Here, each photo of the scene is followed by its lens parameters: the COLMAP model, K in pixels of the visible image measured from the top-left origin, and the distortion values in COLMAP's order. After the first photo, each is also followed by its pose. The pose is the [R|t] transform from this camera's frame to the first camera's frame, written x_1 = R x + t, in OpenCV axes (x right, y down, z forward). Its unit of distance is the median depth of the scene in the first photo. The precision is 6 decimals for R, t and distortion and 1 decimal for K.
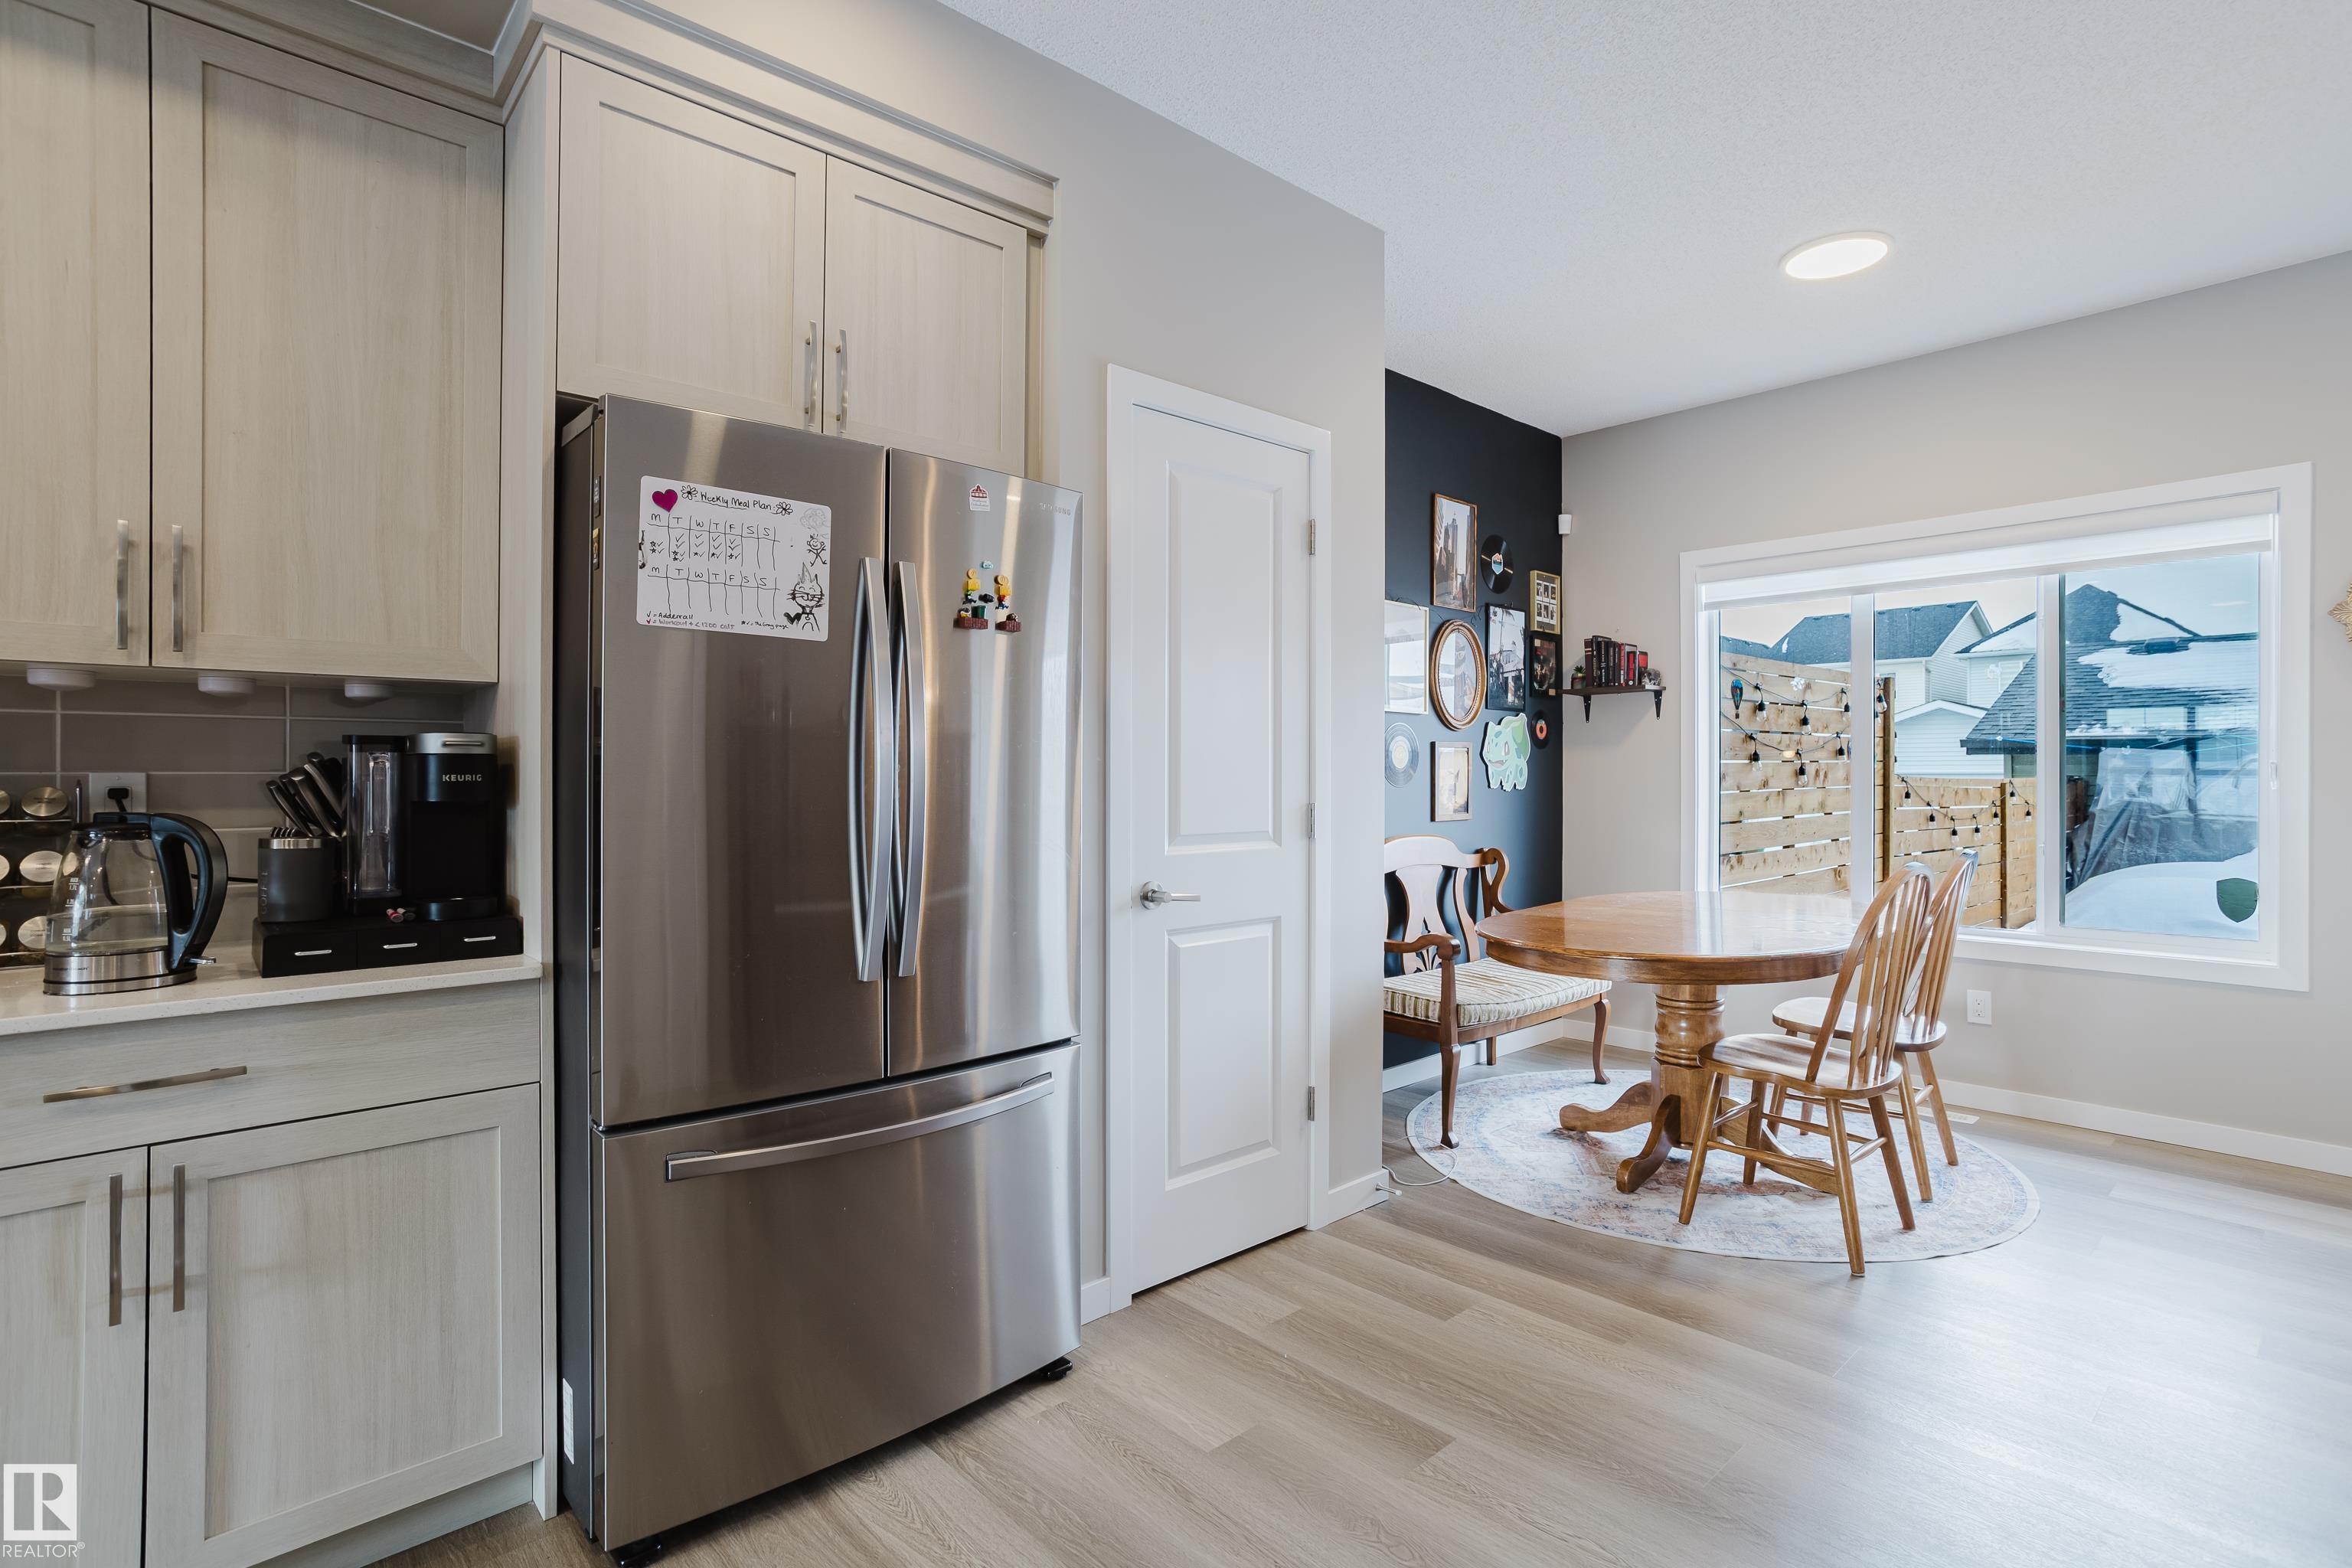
lens RADIAL K [[1138.5, 0, 1178.4], [0, 1138.5, 778.1], [0, 0, 1]] dist [-0.047638, 0.024707]
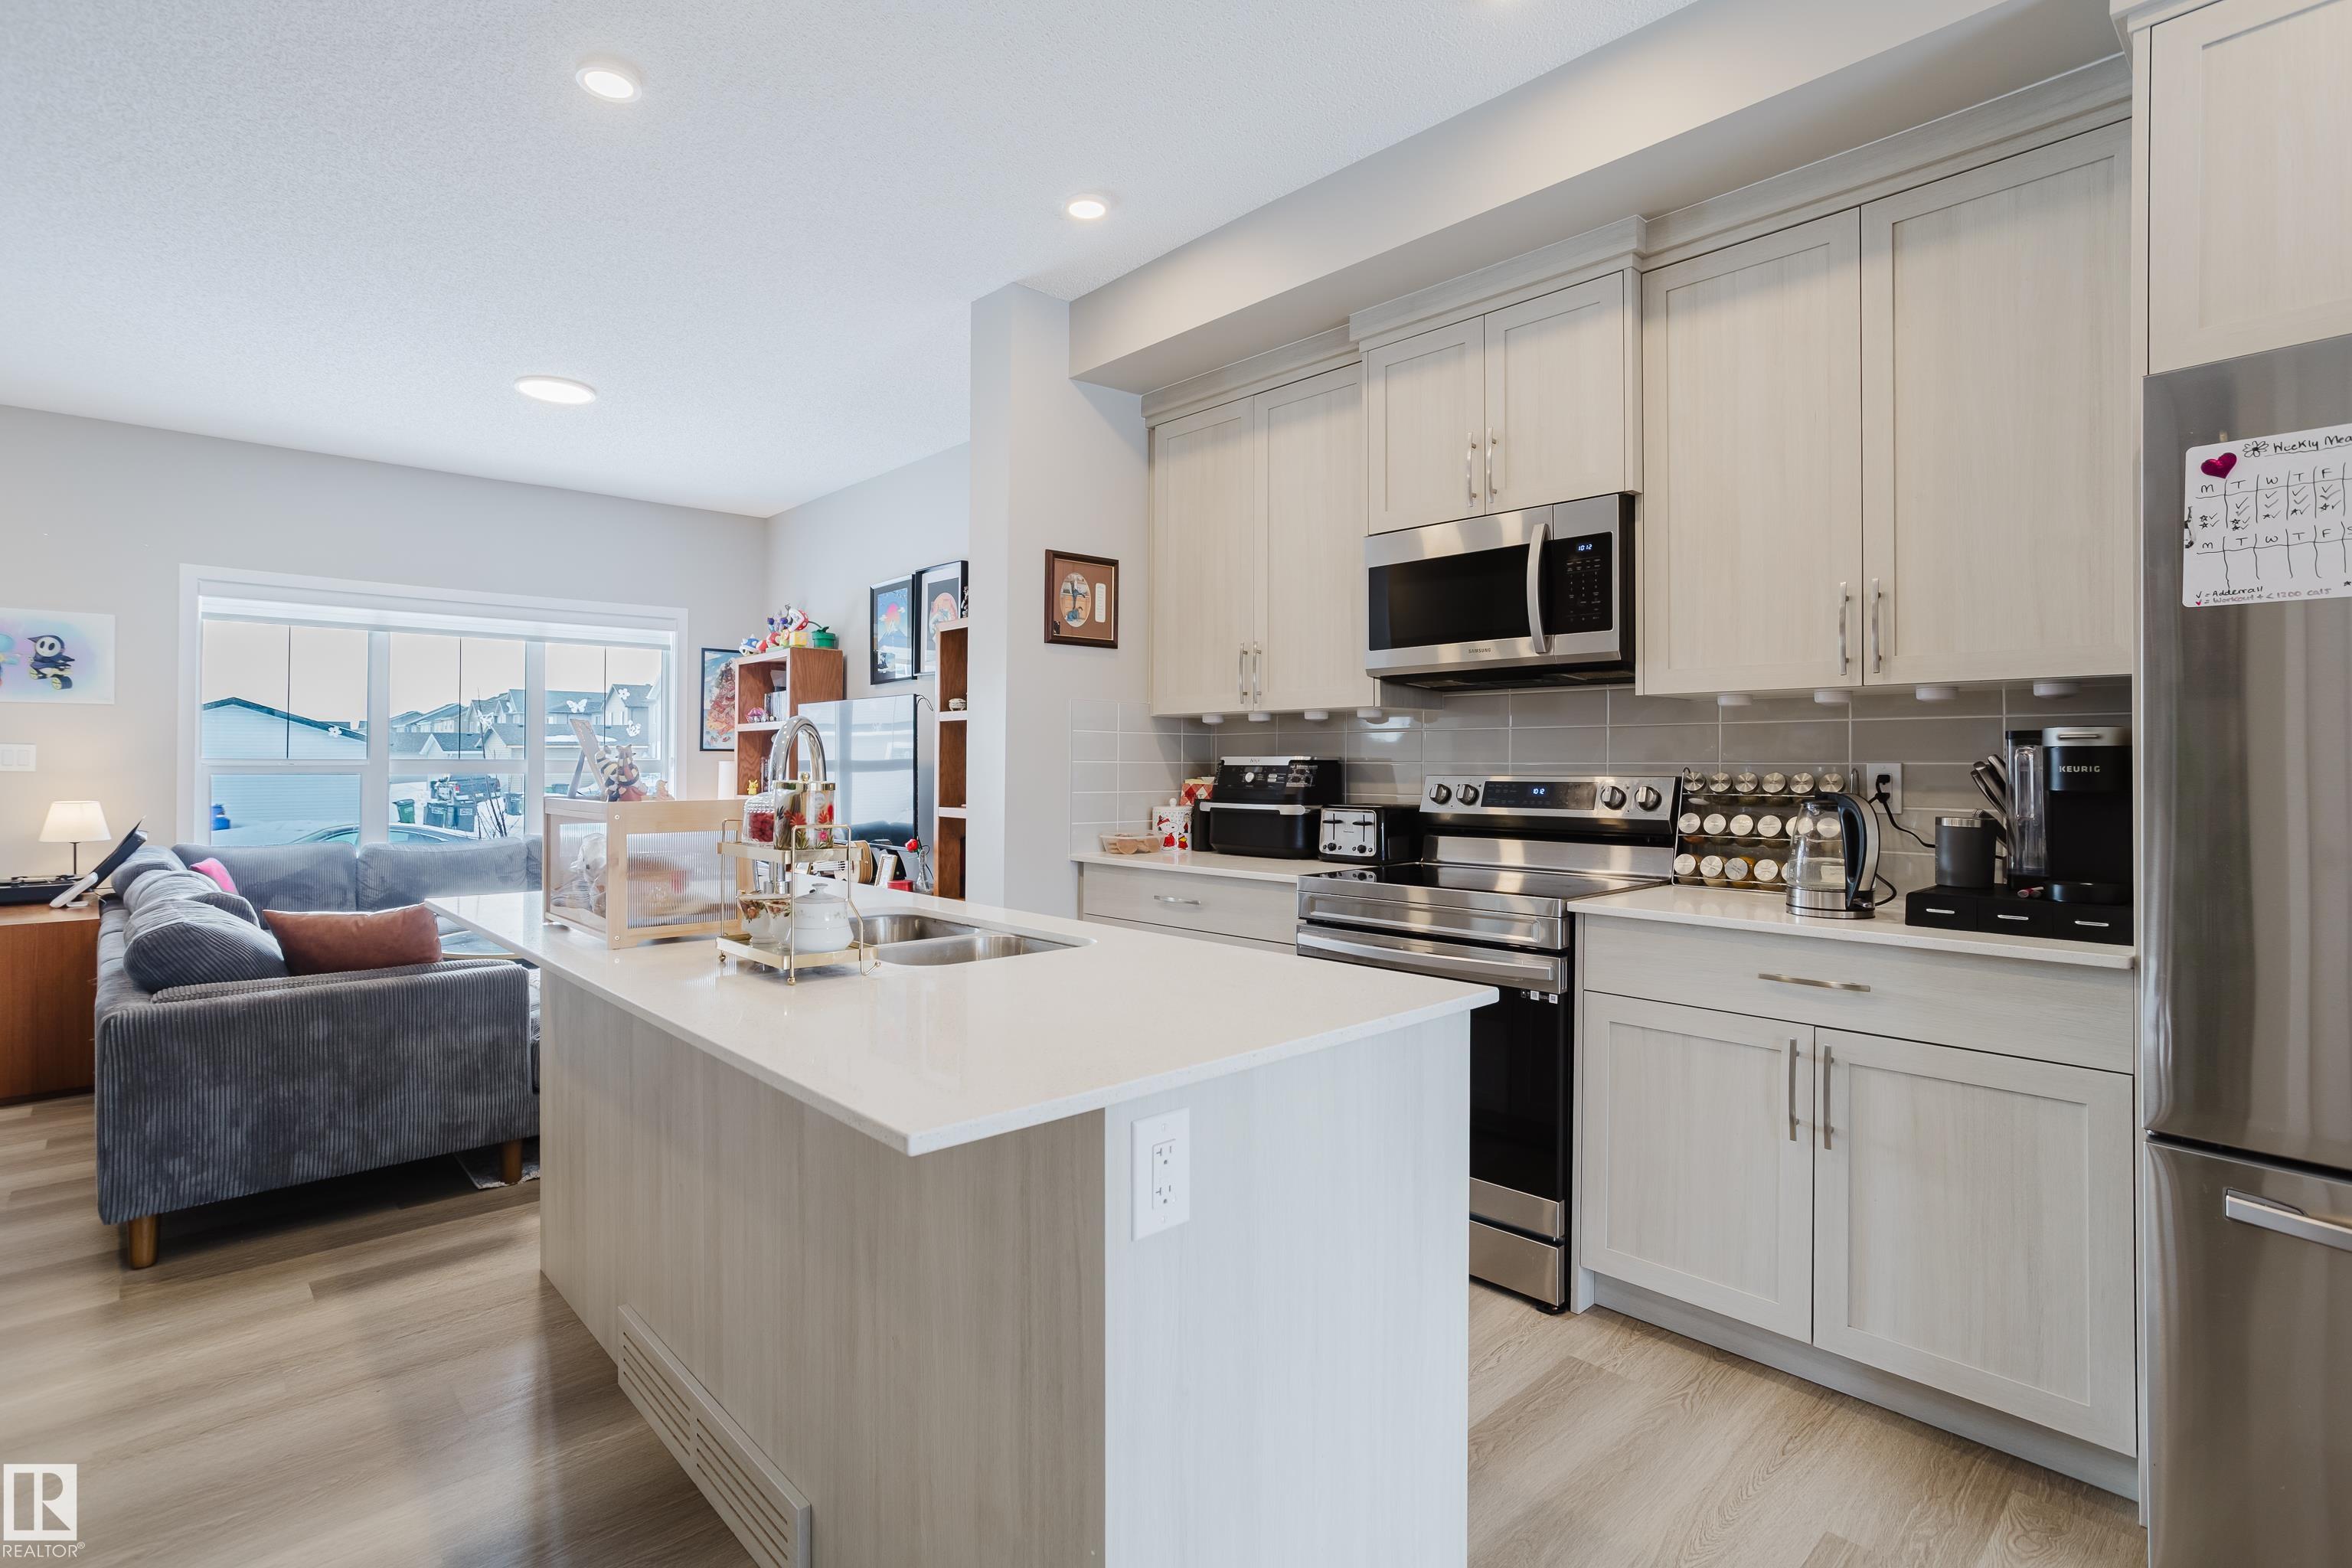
lens RADIAL K [[1138.5, 0, 1182.2], [0, 1138.5, 755.2], [0, 0, 1]] dist [-0.047638, 0.024707]
pose [[0.019030, -0.005119, -0.999806, 0.246973], [-0.005178, 0.999973, -0.005219, -0.002112], [0.999806, 0.005276, 0.019003, 0.081264]]
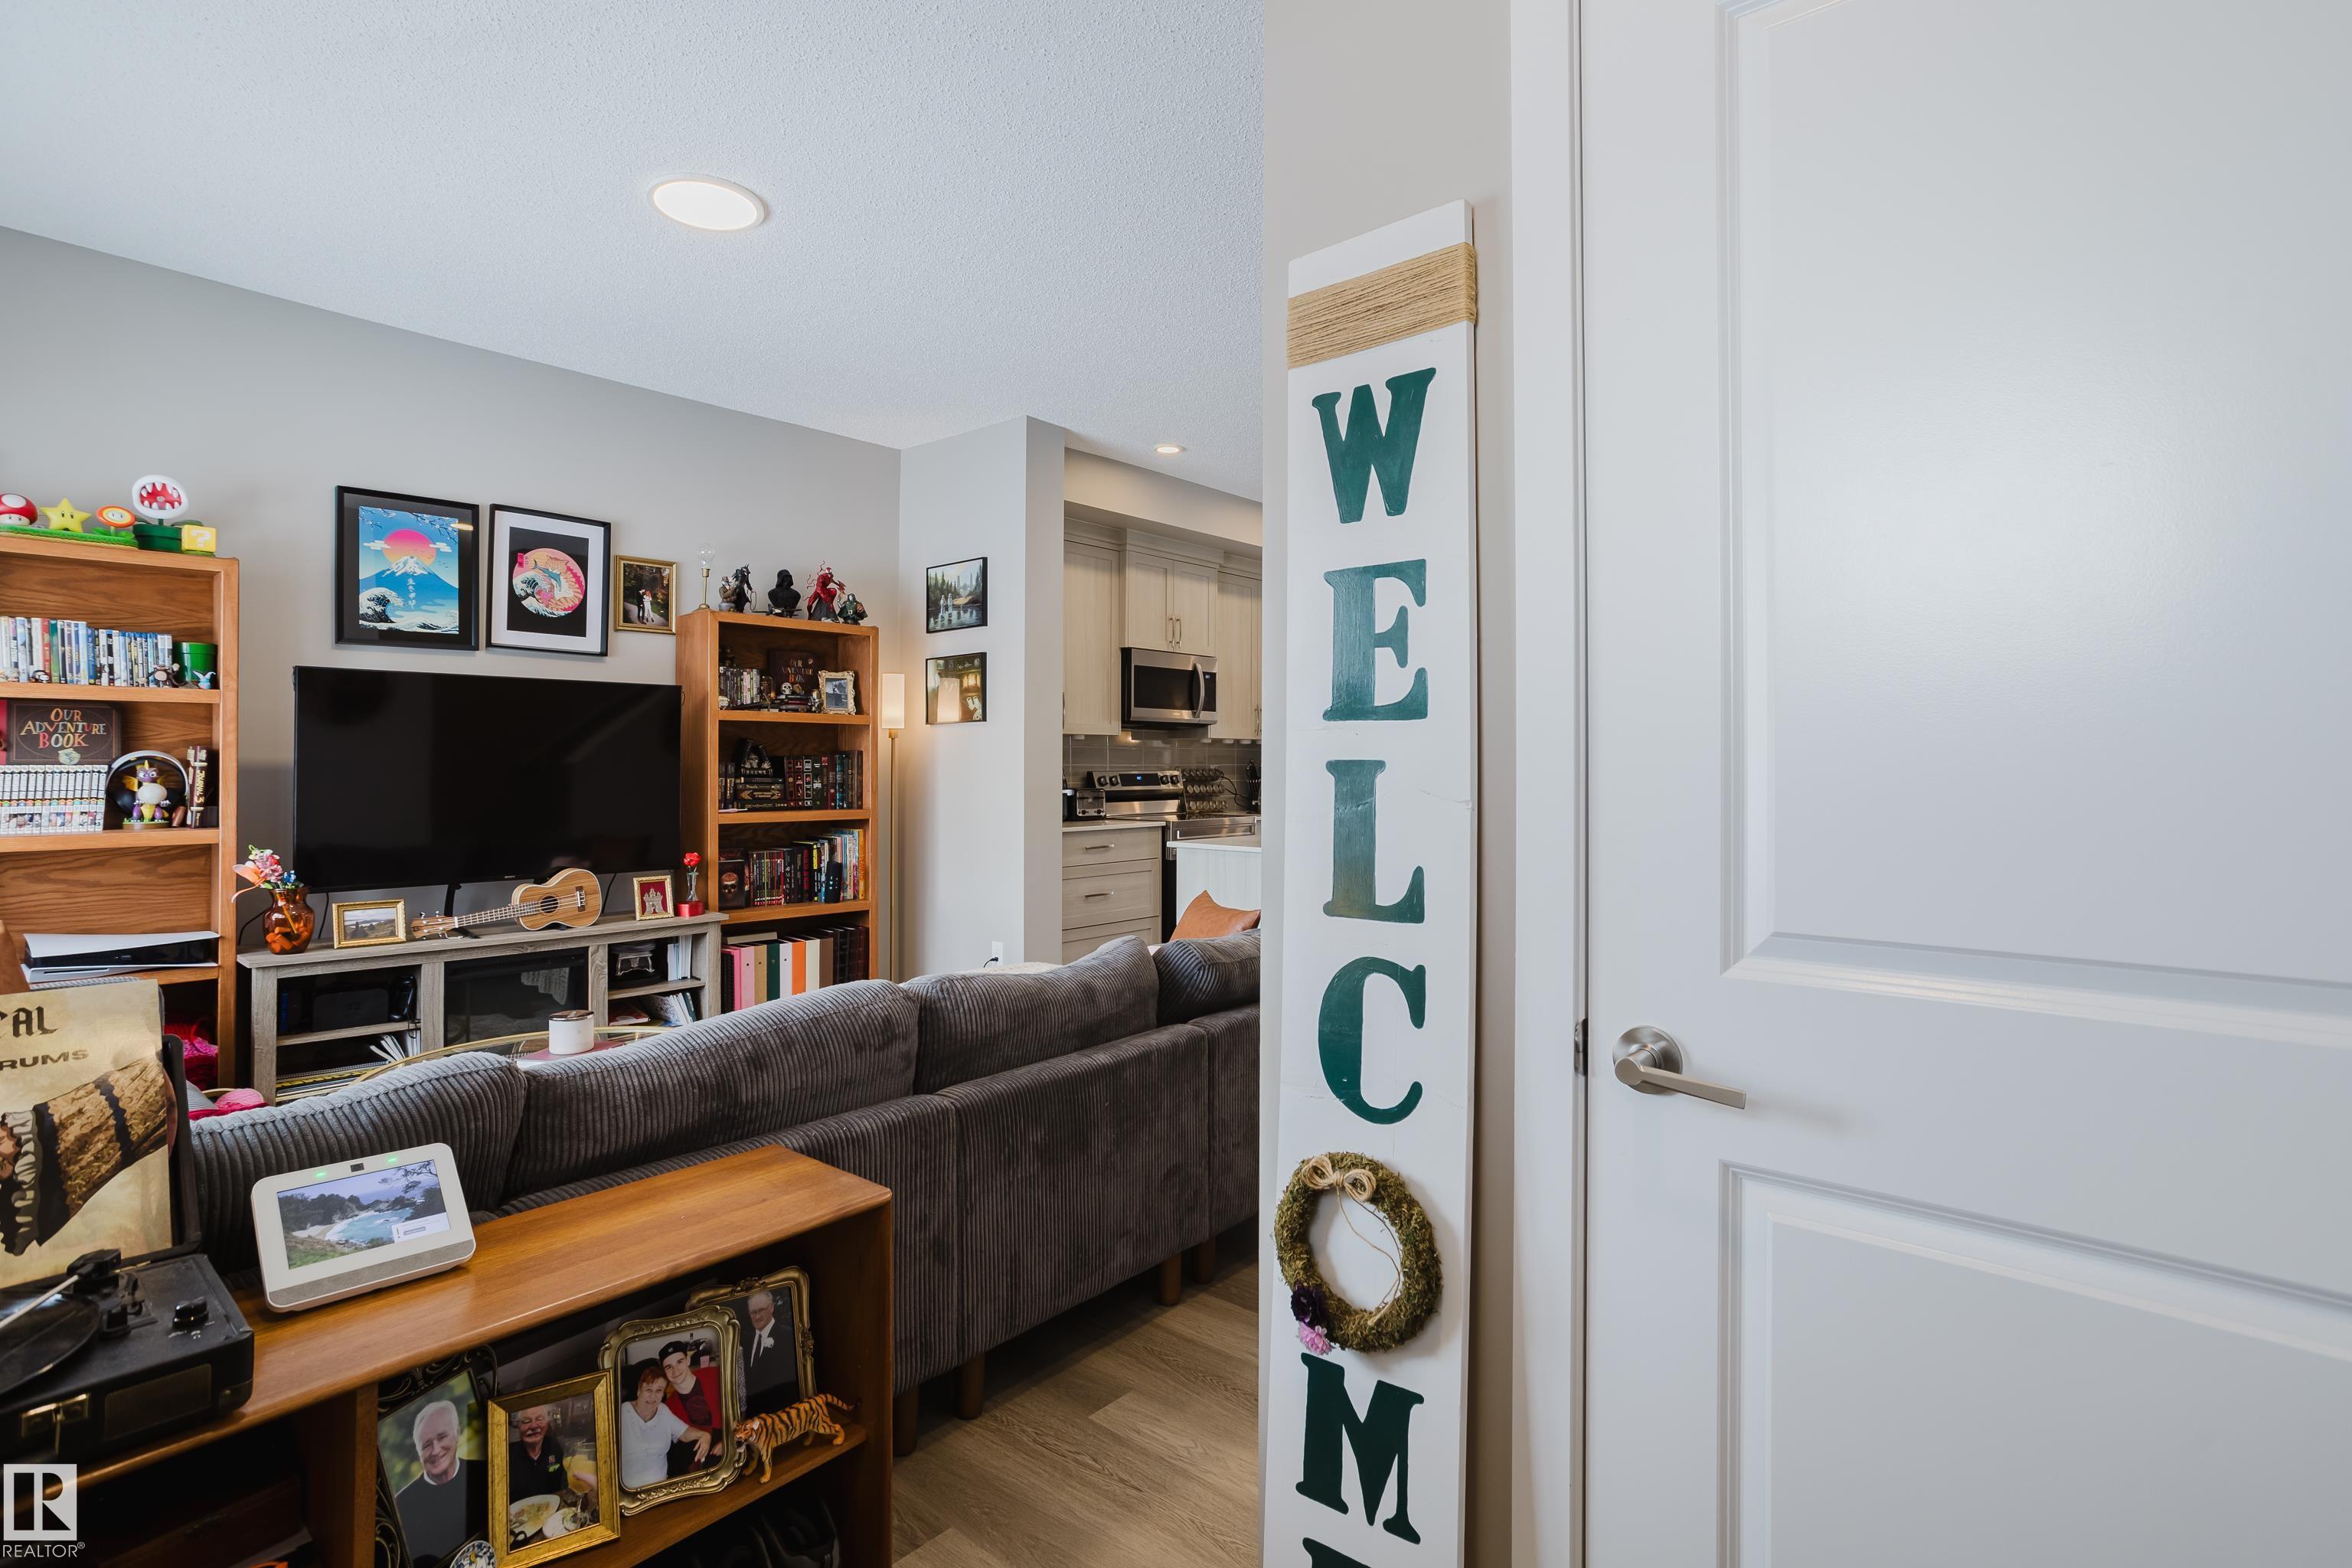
lens RADIAL K [[1138.5, 0, 1171.1], [0, 1138.5, 758.8], [0, 0, 1]] dist [-0.047638, 0.024707]
pose [[0.992776, 0.002603, 0.119952, -1.000847], [-0.001576, 0.999961, -0.008652, 0.005772], [-0.119970, 0.008401, 0.992742, -1.812889]]
